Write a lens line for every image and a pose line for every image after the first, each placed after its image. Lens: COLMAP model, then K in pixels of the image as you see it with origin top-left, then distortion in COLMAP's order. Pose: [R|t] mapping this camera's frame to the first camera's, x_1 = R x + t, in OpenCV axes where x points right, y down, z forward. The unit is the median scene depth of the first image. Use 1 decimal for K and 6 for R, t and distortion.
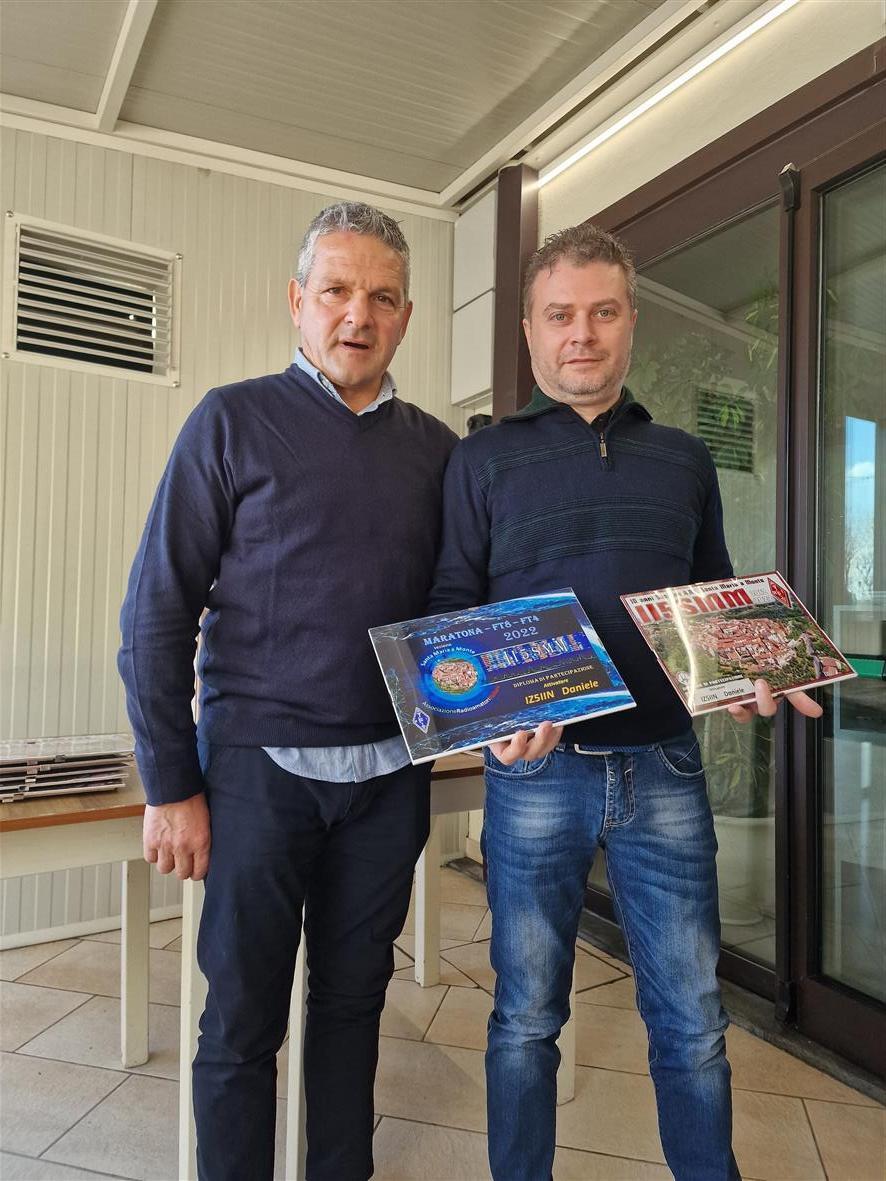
lens RADIAL K [[781.5, 0, 455.9], [0, 781.5, 584.8], [0, 0, 1]] dist [0.063550, -0.046813]
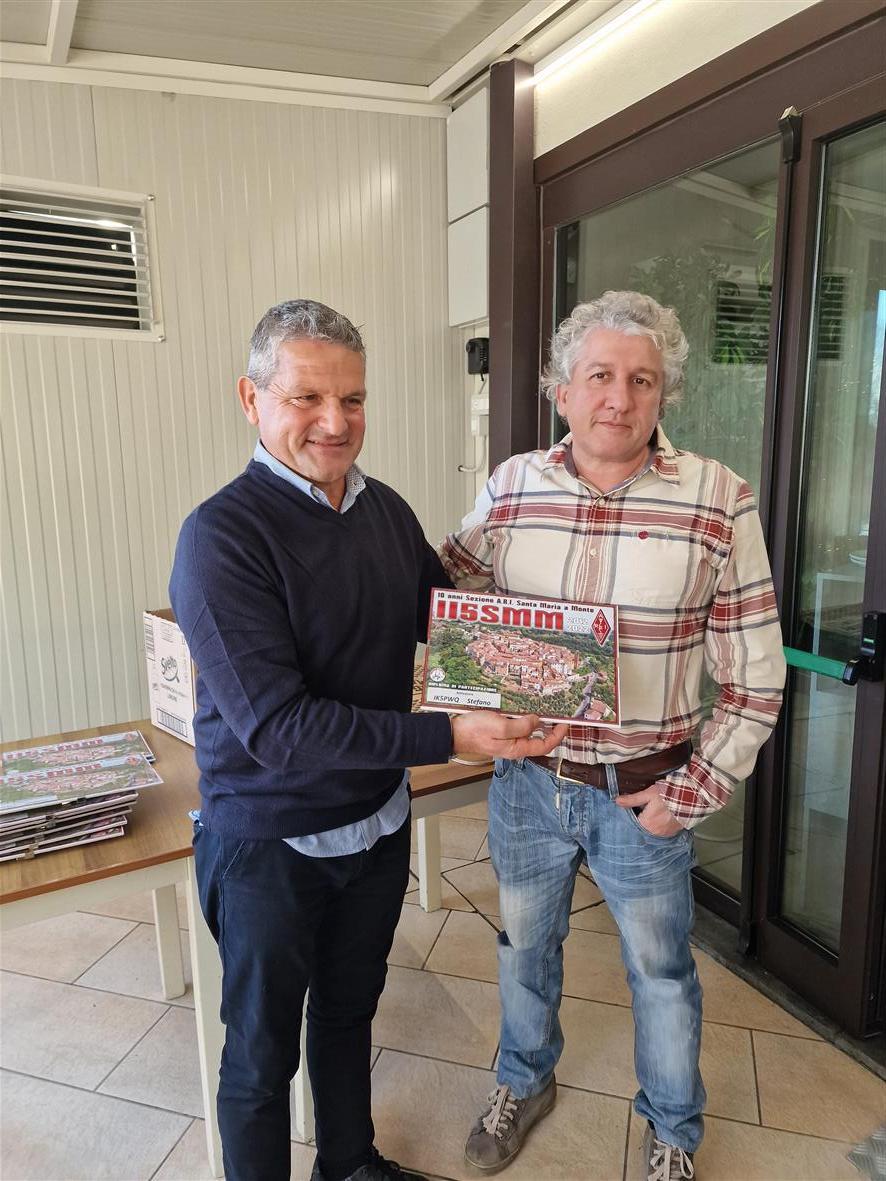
lens RADIAL K [[781.5, 0, 454.6], [0, 781.5, 578.7], [0, 0, 1]] dist [0.063550, -0.046813]
pose [[0.998524, -0.021955, -0.049681, 0.073341], [0.031019, 0.981341, 0.189756, -0.191985], [0.044588, -0.191017, 0.980573, -0.007848]]
